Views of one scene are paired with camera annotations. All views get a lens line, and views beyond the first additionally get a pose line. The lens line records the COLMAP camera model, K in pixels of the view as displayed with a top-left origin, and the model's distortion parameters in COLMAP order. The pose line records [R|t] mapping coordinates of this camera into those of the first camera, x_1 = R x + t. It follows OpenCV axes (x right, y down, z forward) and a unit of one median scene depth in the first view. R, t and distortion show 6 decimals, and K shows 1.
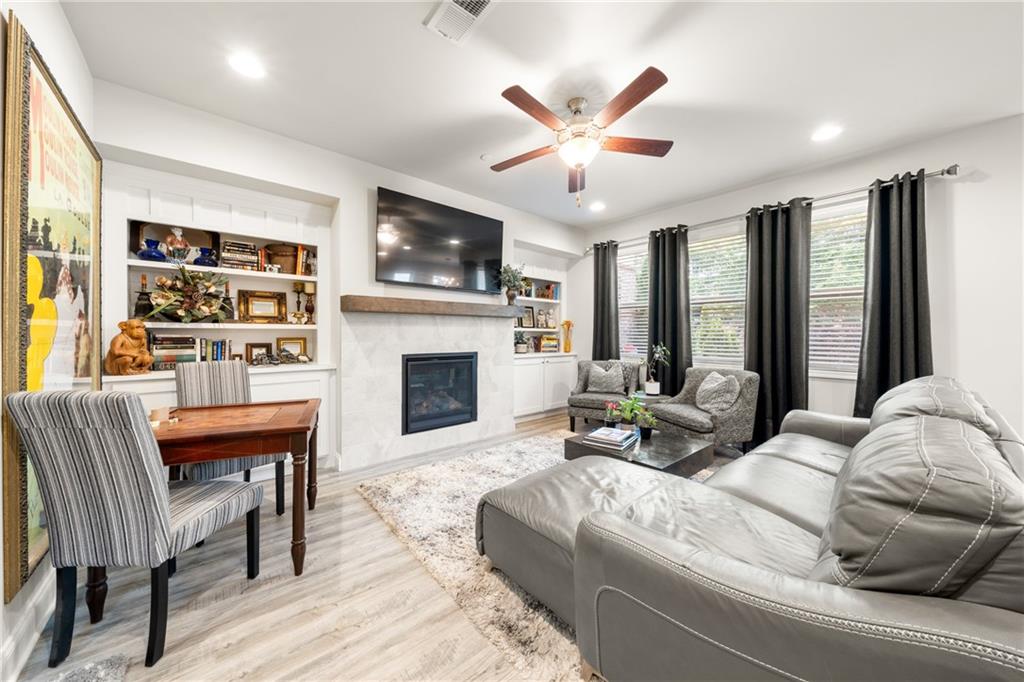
lens RADIAL K [[354.5, 0, 512.5], [0, 354.5, 336.2], [0, 0, 1]] dist [-0.001261, -0.000097]
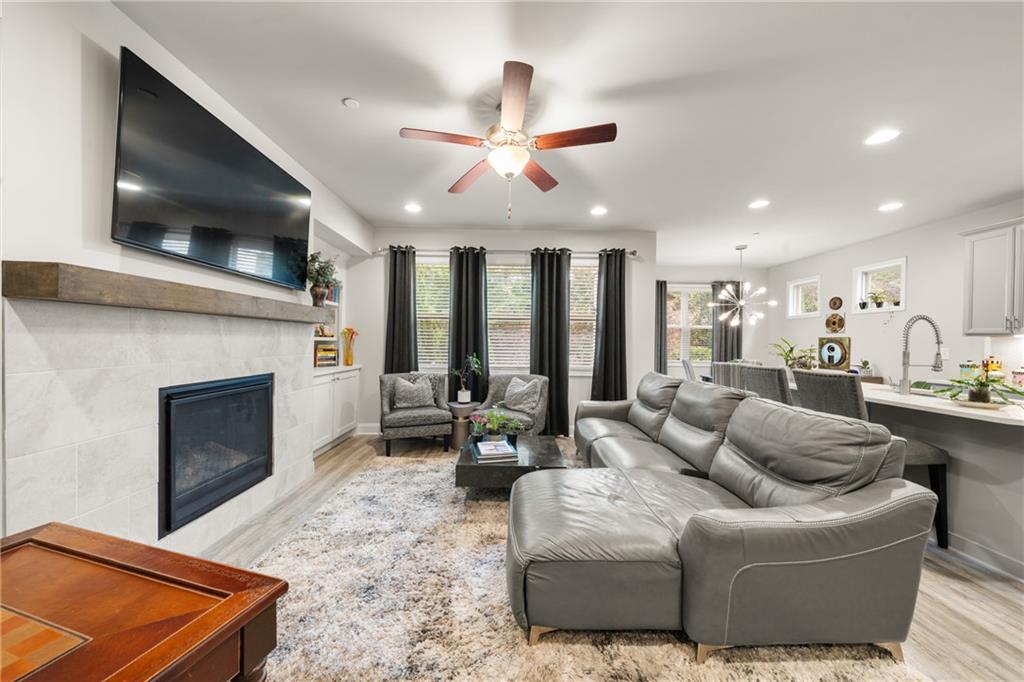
lens RADIAL K [[349.6, 0, 510.4], [0, 349.6, 346.1], [0, 0, 1]] dist [-0.000537, -0.000024]
pose [[0.647241, -0.004539, 0.762272, -0.363076], [-0.006537, 0.999912, 0.011505, -0.020049], [-0.762257, -0.012430, 0.647155, 0.262220]]
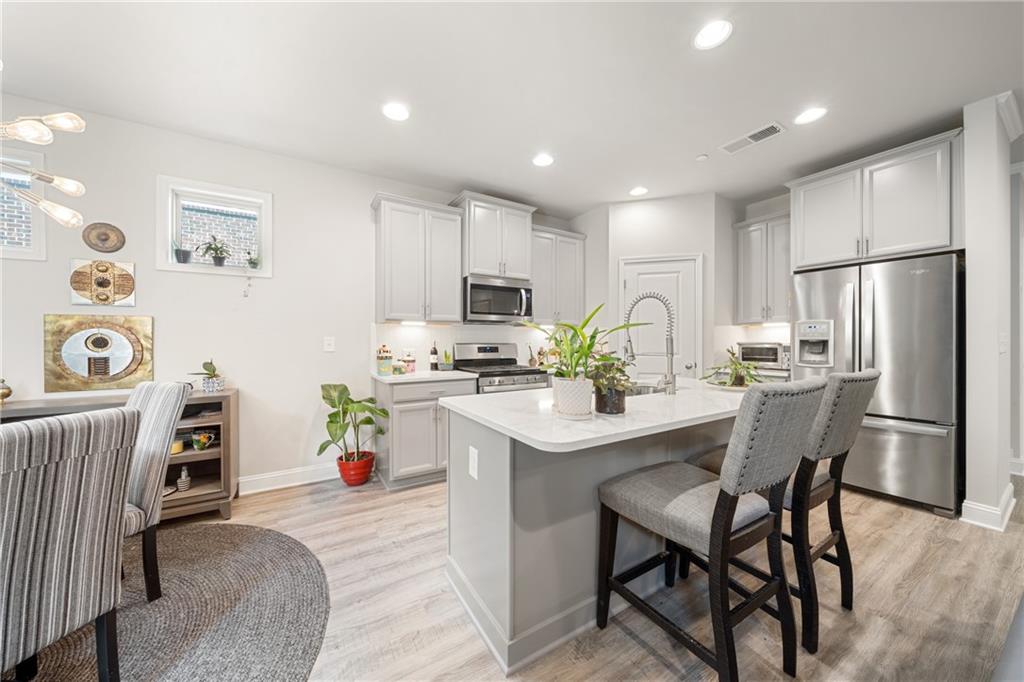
lens RADIAL K [[354.1, 0, 505.2], [0, 354.1, 343.0], [0, 0, 1]] dist [-0.001645, -0.000099]
pose [[-0.983814, -0.001823, 0.179186, 0.884357], [0.001002, 0.999877, 0.015676, -0.007026], [-0.179192, 0.015602, -0.983690, 0.711722]]
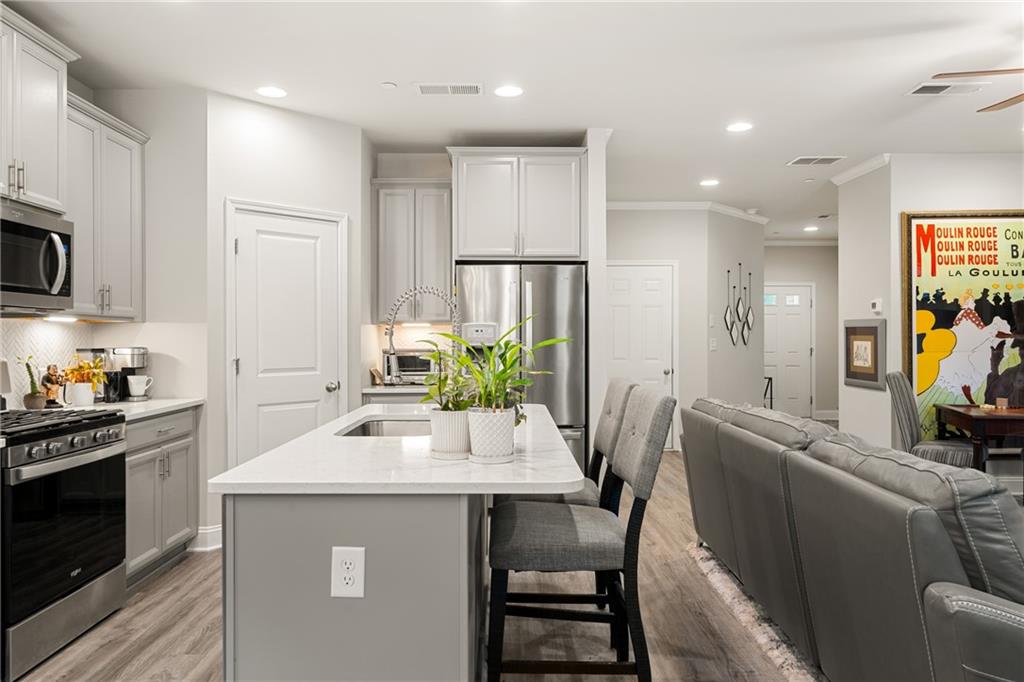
lens RADIAL K [[684.4, 0, 506.1], [0, 684.4, 355.1], [0, 0, 1]] dist [0.001111, -0.000450]
pose [[-0.658343, 0.017982, -0.752503, 1.310347], [-0.005420, 0.999575, 0.028627, -0.022130], [0.752698, 0.022925, -0.657966, 0.691963]]
